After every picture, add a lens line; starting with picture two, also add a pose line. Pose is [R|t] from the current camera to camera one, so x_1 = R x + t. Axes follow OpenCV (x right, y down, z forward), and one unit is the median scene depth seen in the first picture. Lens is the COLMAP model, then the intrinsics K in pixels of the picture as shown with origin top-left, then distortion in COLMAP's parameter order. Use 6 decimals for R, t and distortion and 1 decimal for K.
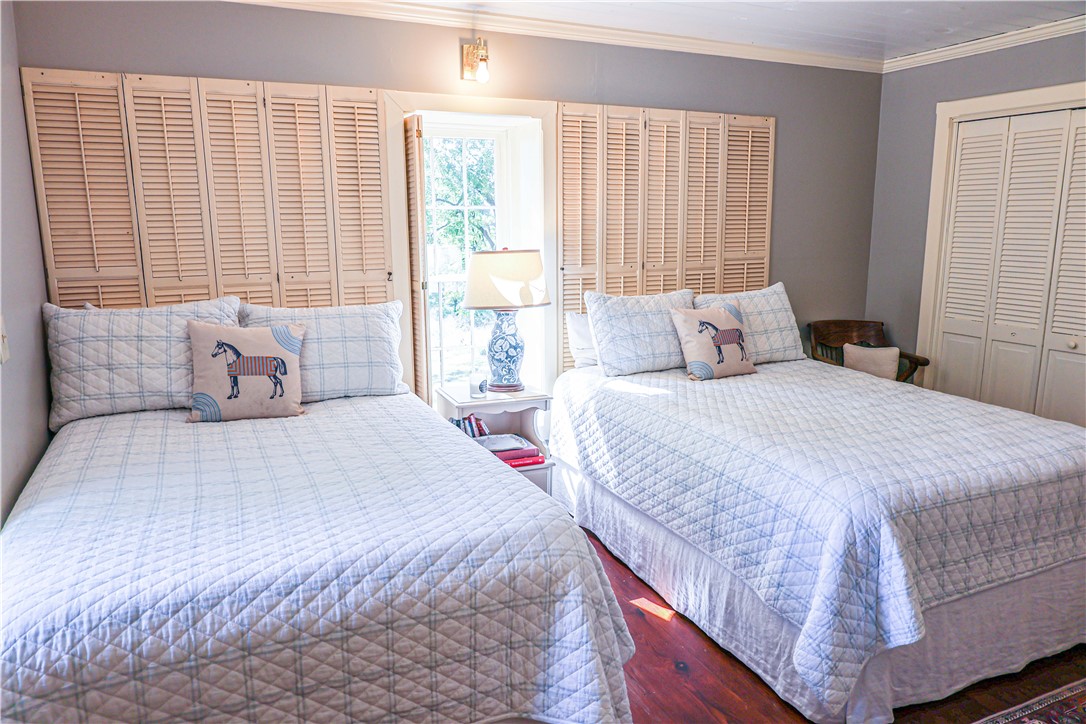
lens RADIAL K [[750.0, 0, 543.0], [0, 750.0, 362.0], [0, 0, 1]] dist [-0.004227, 0.006246]
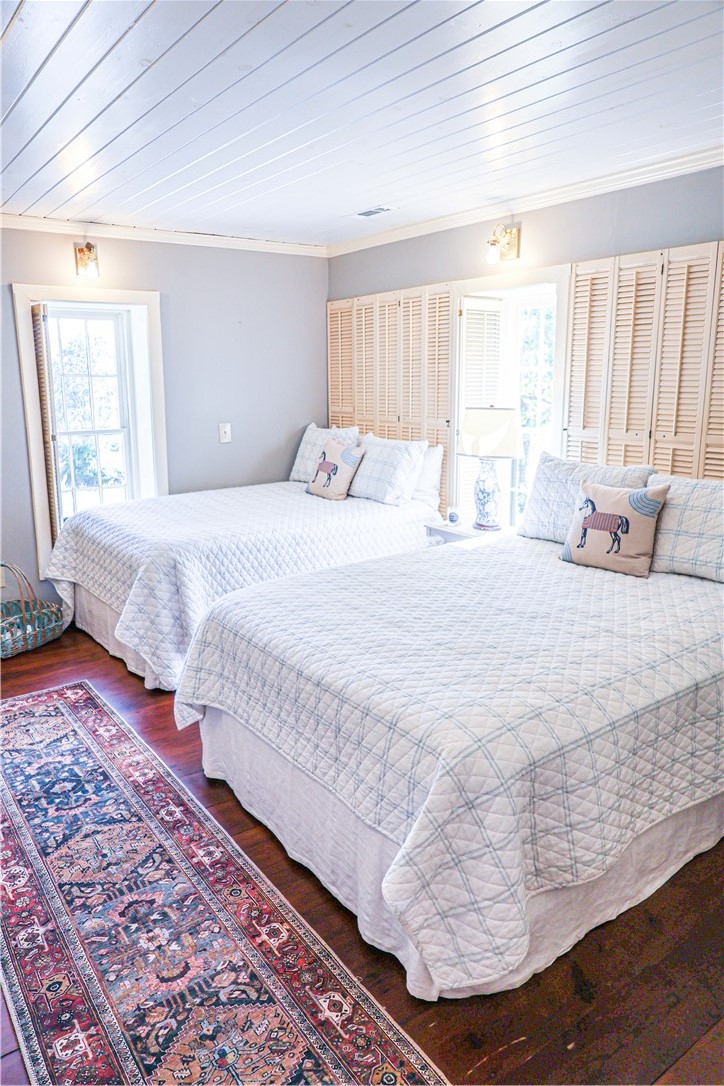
lens RADIAL K [[750.0, 0, 361.7], [0, 750.0, 539.1], [0, 0, 1]] dist [-0.004227, 0.006246]
pose [[0.192358, 0.208006, -0.959026, 1.000086], [-0.178012, 0.968460, 0.174347, -0.112369], [0.965044, 0.137181, 0.223319, 0.548320]]
